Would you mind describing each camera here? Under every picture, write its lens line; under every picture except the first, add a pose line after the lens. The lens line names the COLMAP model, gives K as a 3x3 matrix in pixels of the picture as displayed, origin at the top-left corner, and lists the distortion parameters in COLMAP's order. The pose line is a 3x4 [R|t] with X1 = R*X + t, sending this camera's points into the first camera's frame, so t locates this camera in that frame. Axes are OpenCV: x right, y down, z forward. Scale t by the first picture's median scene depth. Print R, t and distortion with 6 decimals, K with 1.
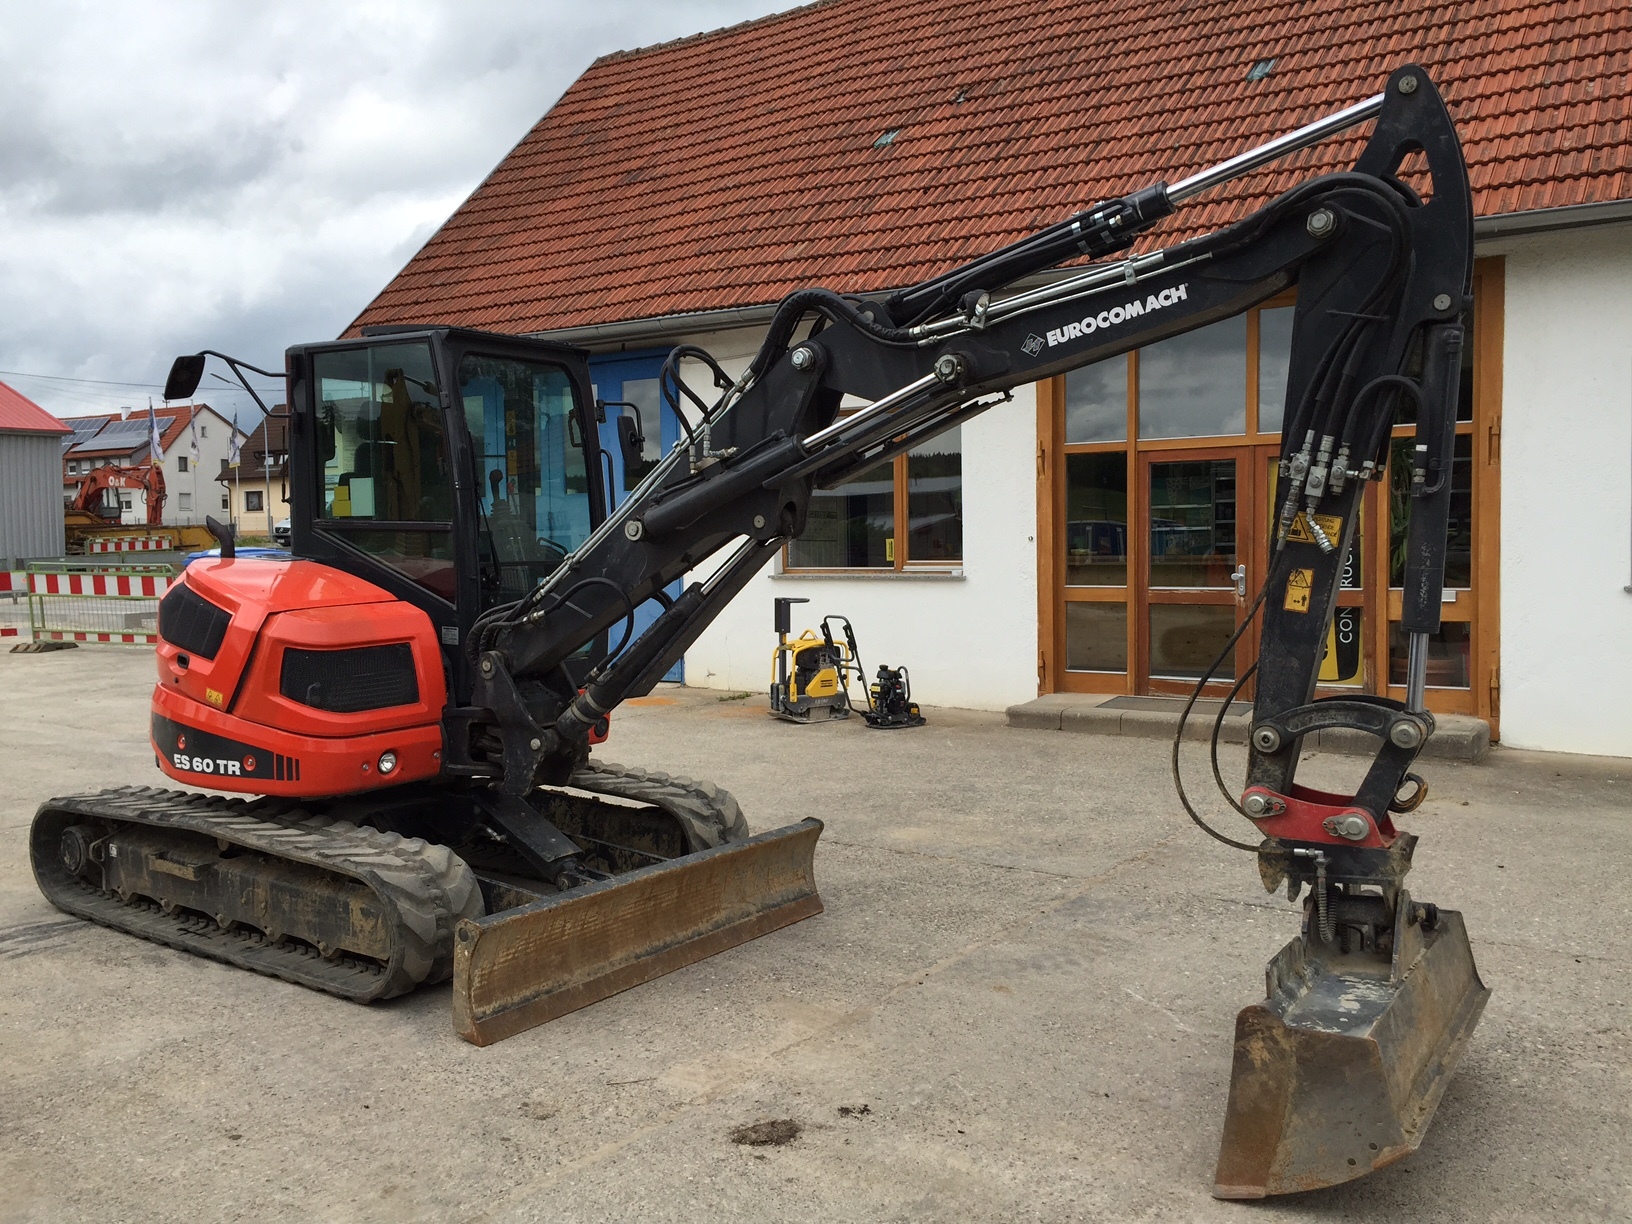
lens RADIAL K [[1389.7, 0, 819.6], [0, 1389.7, 605.7], [0, 0, 1]] dist [0.084295, -0.119396]
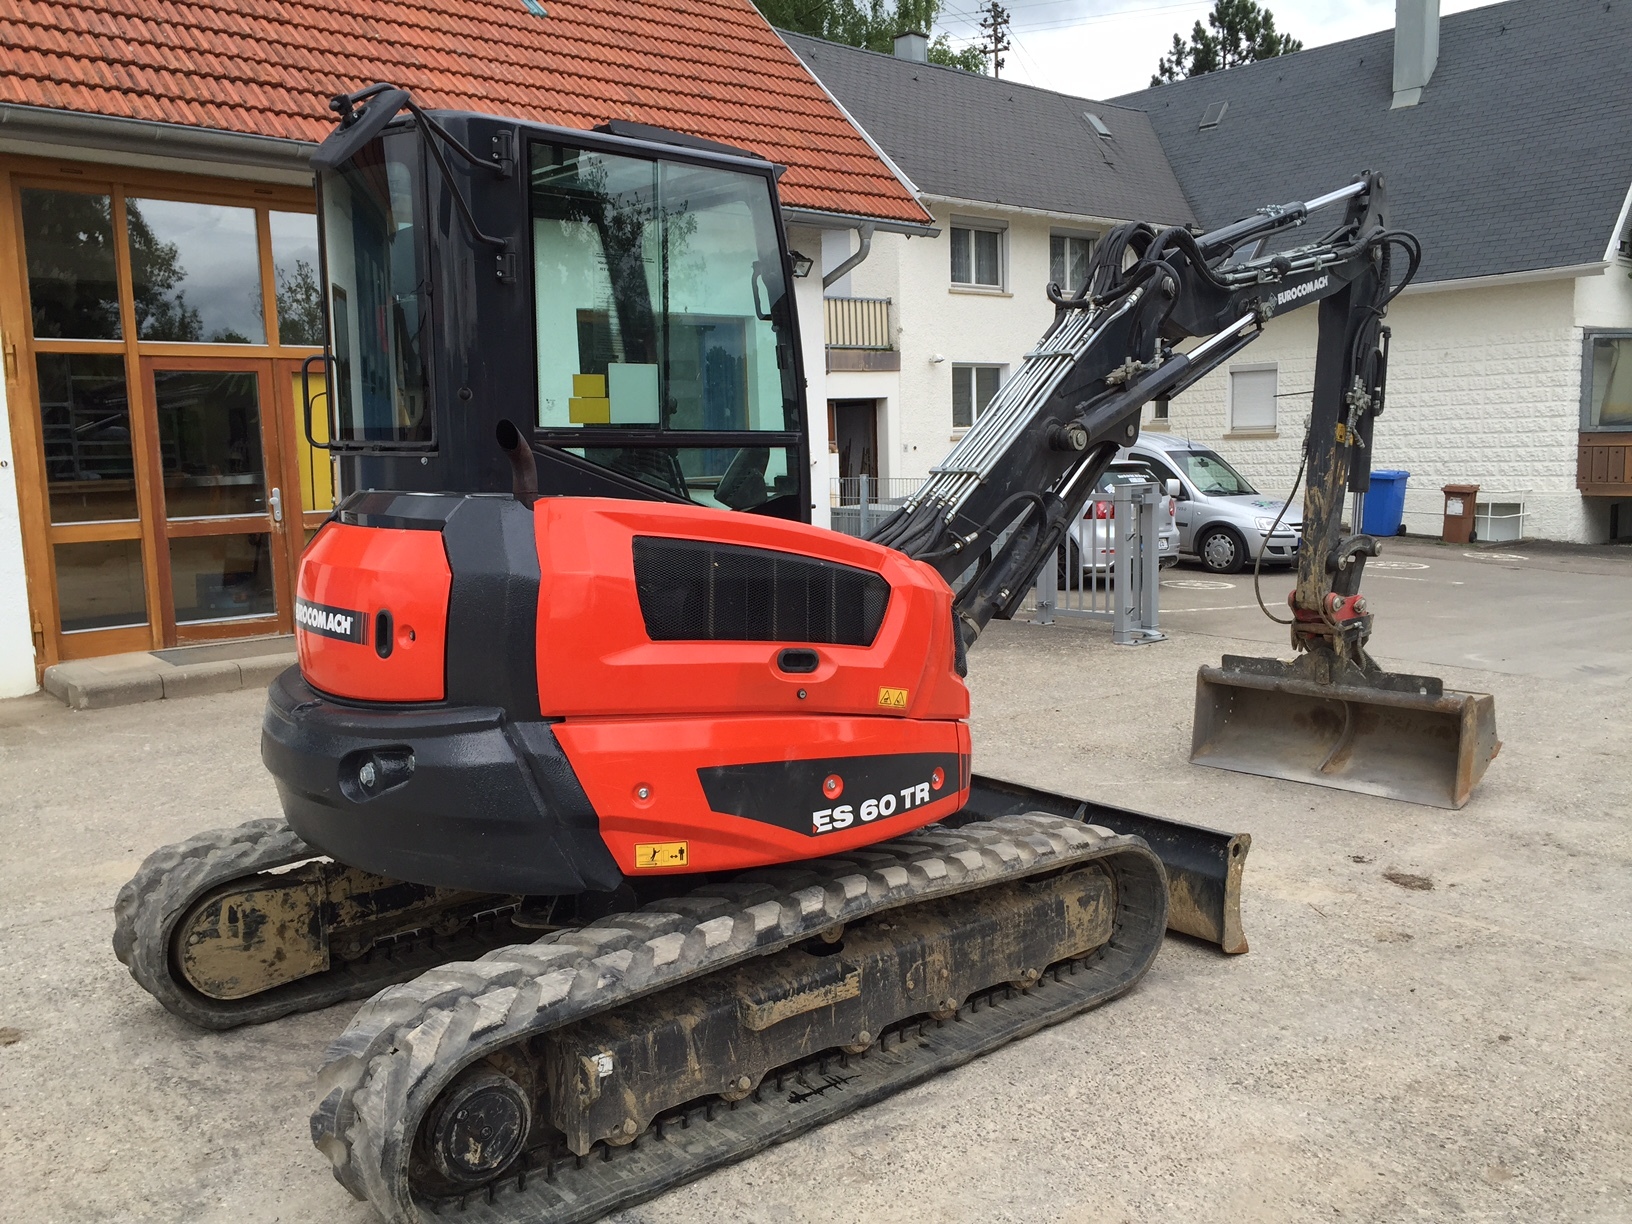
lens RADIAL K [[1389.7, 0, 819.6], [0, 1389.7, 605.7], [0, 0, 1]] dist [0.084295, -0.119396]
pose [[0.252852, -0.115033, 0.960642, -0.558572], [0.066365, 0.992630, 0.101396, -0.024299], [-0.965226, 0.038115, 0.258622, 0.456007]]
